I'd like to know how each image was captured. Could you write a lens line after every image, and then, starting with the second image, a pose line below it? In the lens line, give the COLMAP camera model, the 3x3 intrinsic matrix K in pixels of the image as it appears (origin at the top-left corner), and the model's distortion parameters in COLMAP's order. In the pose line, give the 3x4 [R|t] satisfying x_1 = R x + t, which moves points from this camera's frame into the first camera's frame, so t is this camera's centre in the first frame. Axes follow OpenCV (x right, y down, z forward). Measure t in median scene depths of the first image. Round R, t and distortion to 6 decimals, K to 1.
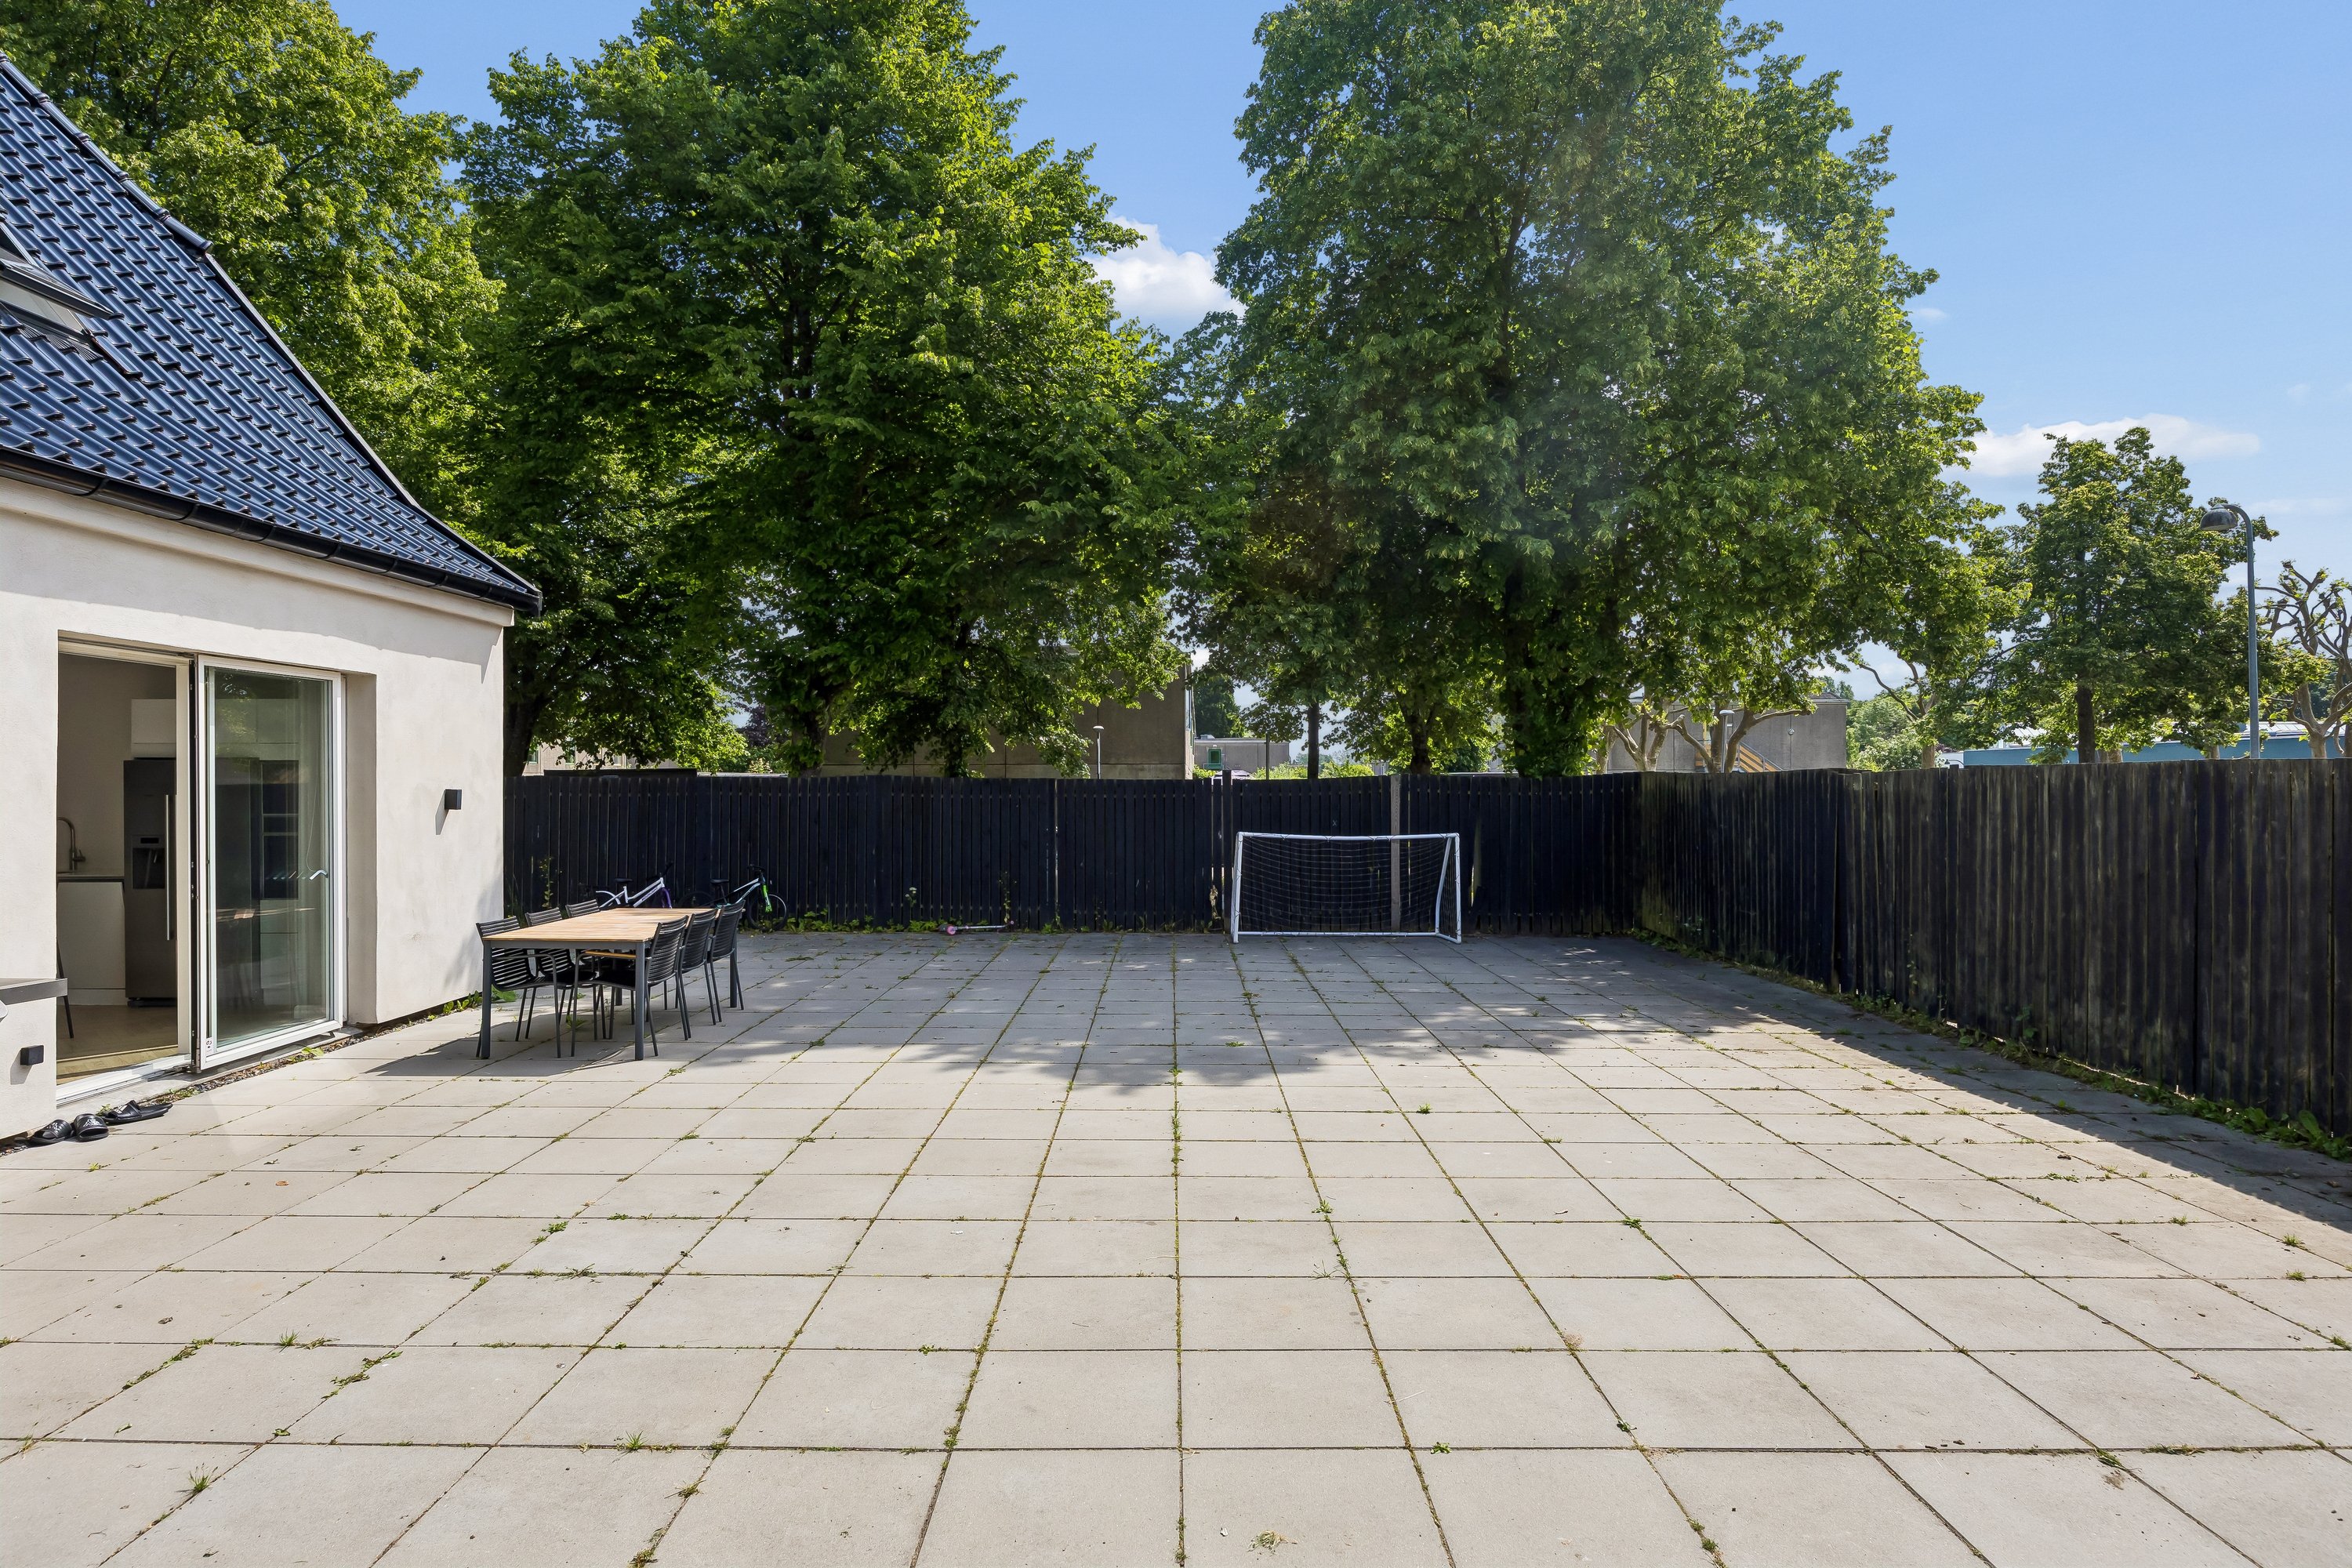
lens RADIAL K [[1388.0, 0, 1170.7], [0, 1388.0, 786.7], [0, 0, 1]] dist [-0.001293, -0.000218]
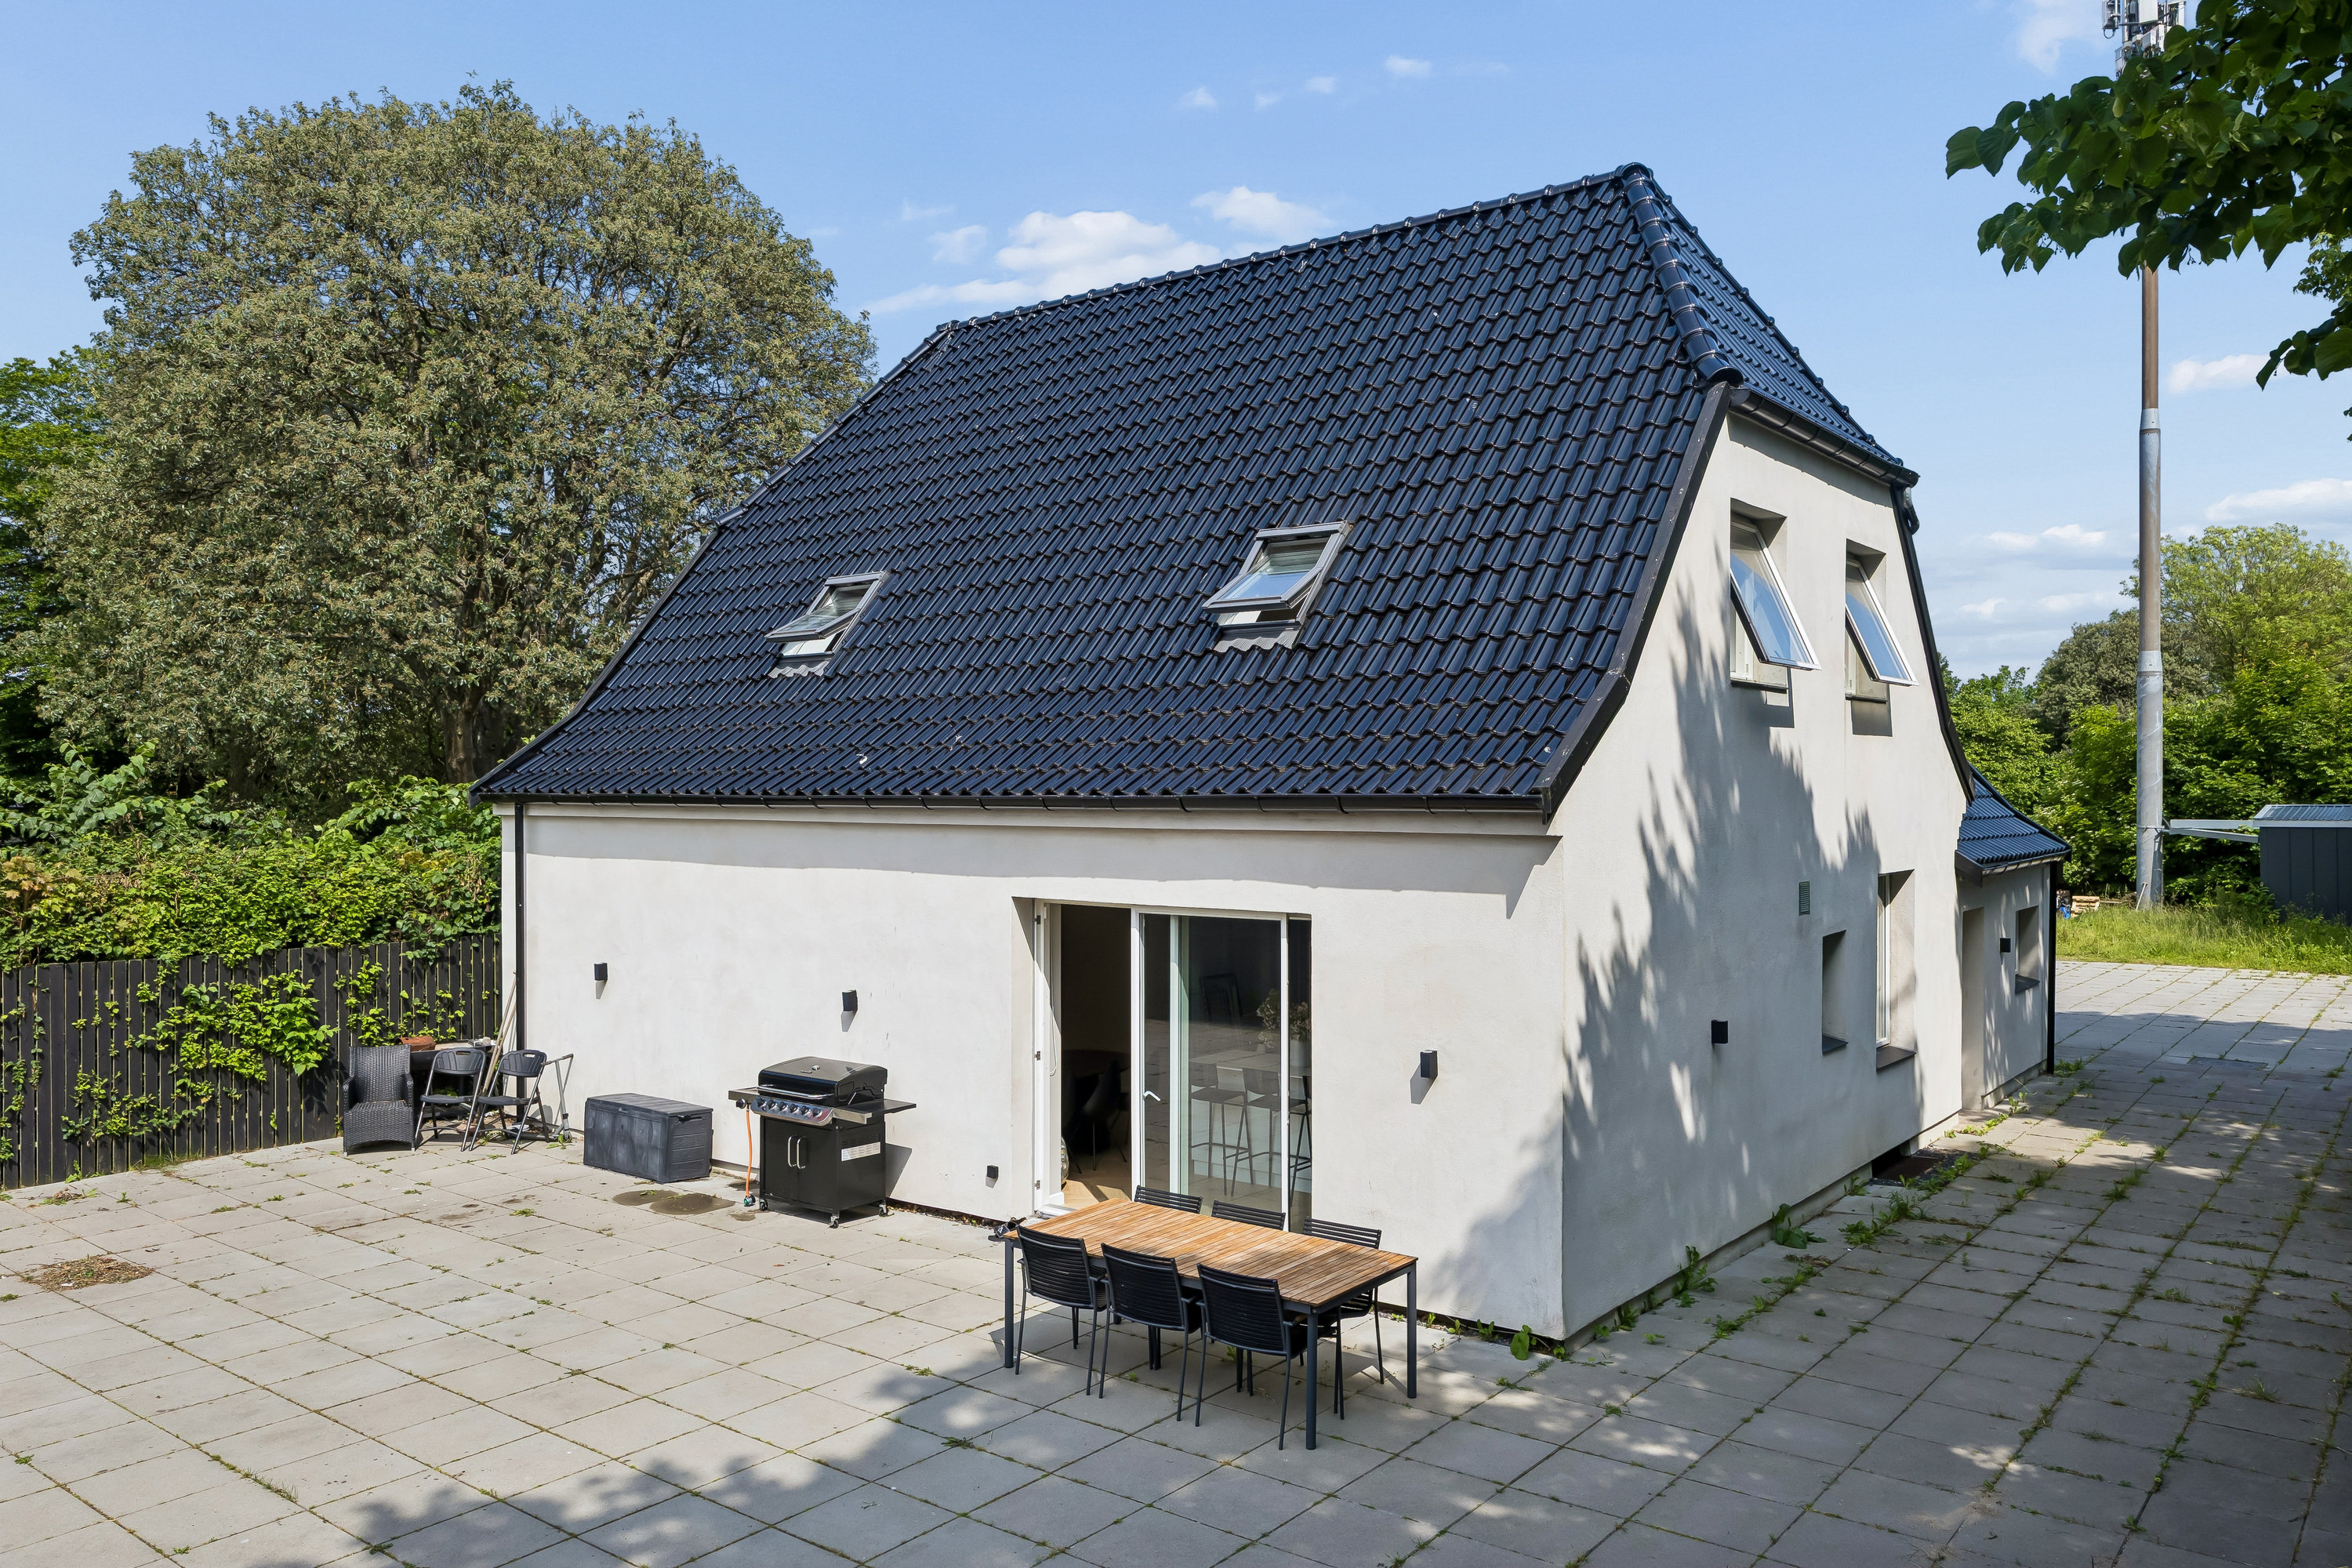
lens RADIAL K [[1720.4, 0, 1172.9], [0, 1720.4, 785.5], [0, 0, 1]] dist [-0.010580, -0.005006]
pose [[-0.623379, 0.002578, -0.781916, 0.618519], [0.001675, 0.999997, 0.001962, -0.268569], [0.781918, -0.000086, -0.623381, 2.598295]]
